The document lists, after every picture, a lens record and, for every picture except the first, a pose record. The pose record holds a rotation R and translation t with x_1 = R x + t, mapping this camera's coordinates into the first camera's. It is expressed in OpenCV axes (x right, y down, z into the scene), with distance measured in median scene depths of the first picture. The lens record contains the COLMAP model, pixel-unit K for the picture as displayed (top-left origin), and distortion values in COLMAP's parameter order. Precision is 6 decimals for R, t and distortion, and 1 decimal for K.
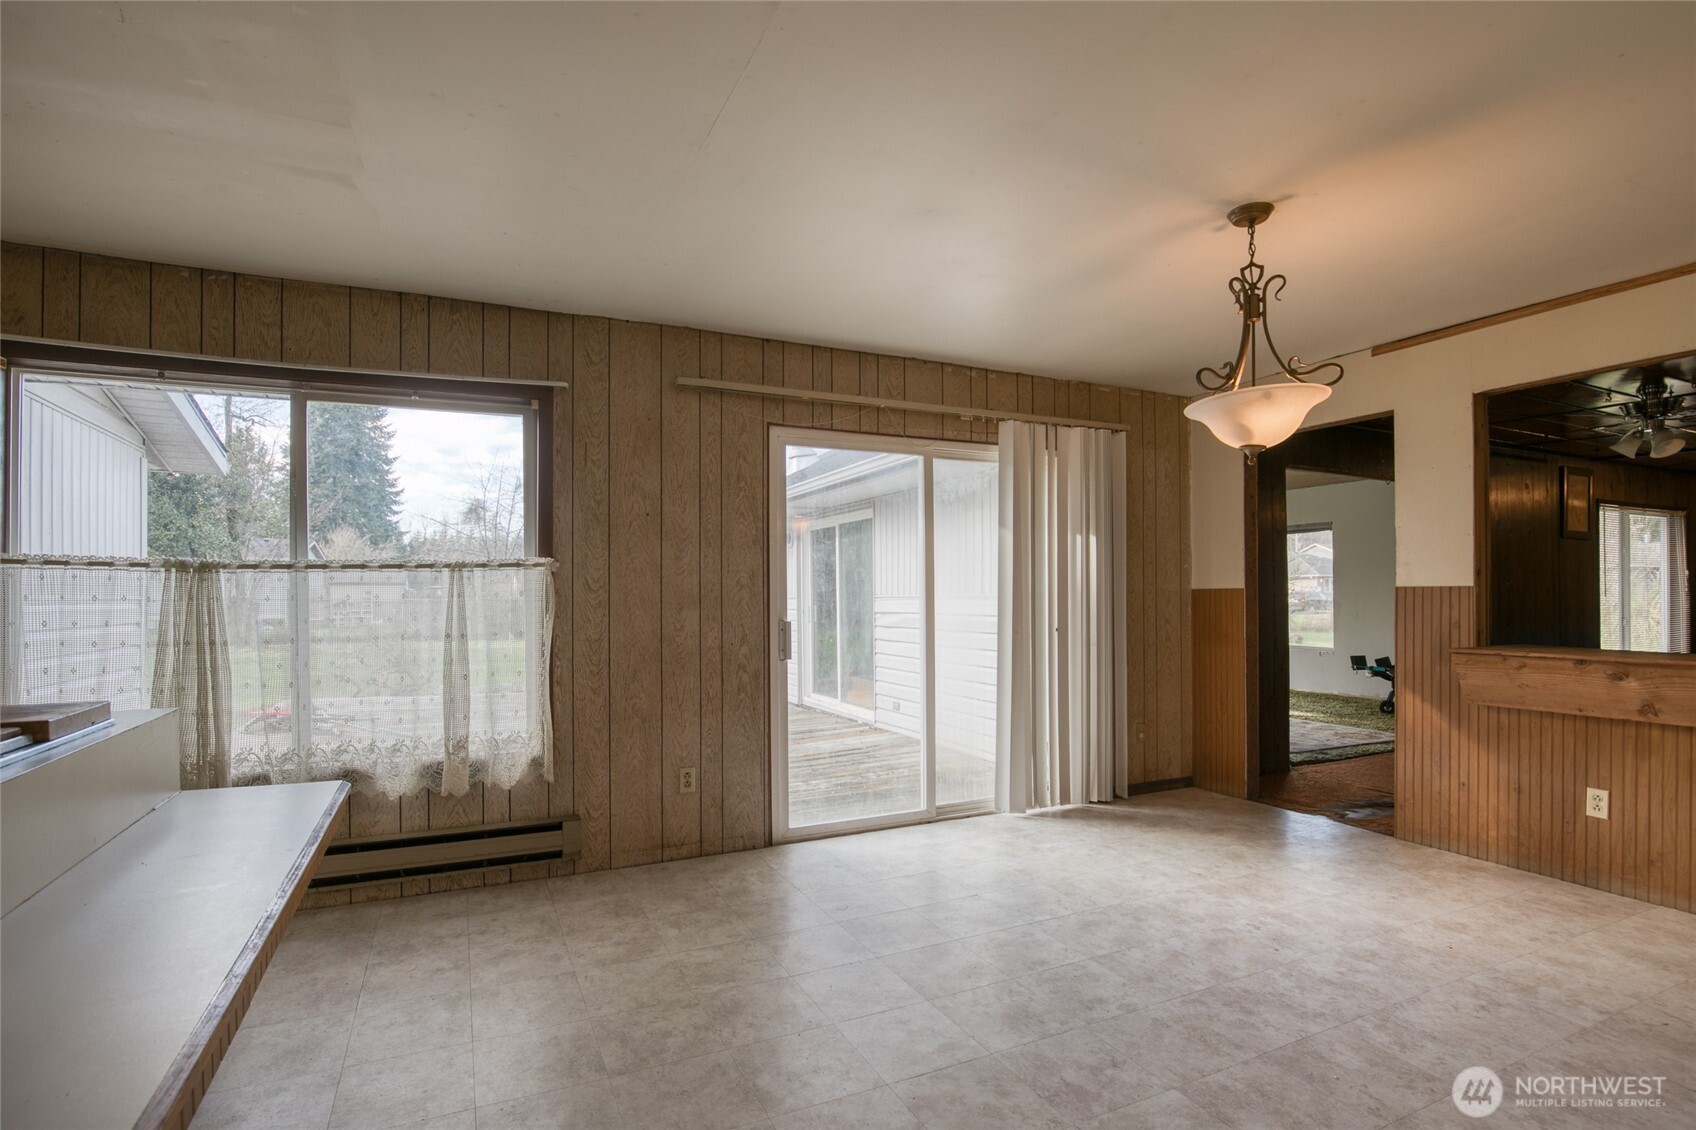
lens RADIAL K [[812.2, 0, 798.5], [0, 812.2, 591.1], [0, 0, 1]] dist [-0.023449, 0.001168]
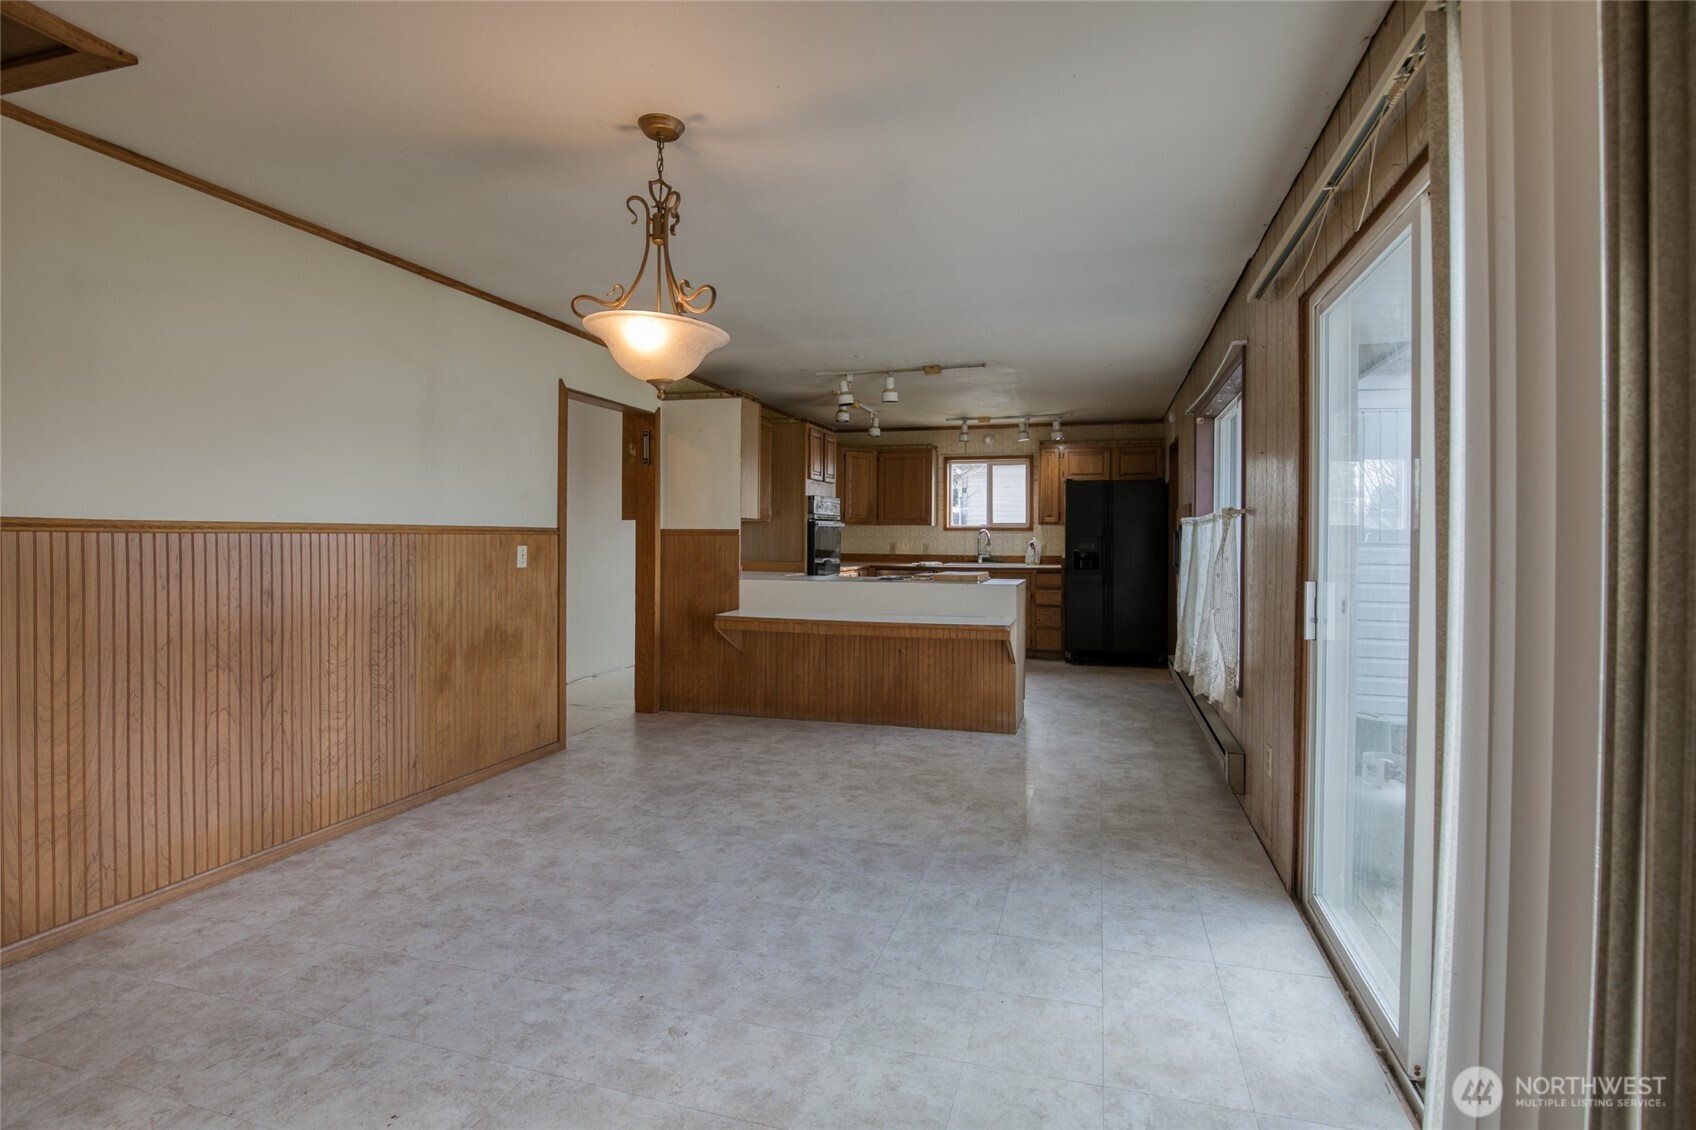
lens RADIAL K [[785.2, 0, 884.5], [0, 785.2, 540.5], [0, 0, 1]] dist [-0.027392, 0.000428]
pose [[-0.621423, 0.003055, -0.783469, 0.916422], [-0.000868, 0.999989, 0.004587, -0.000243], [0.783475, 0.003531, -0.621414, 1.457375]]
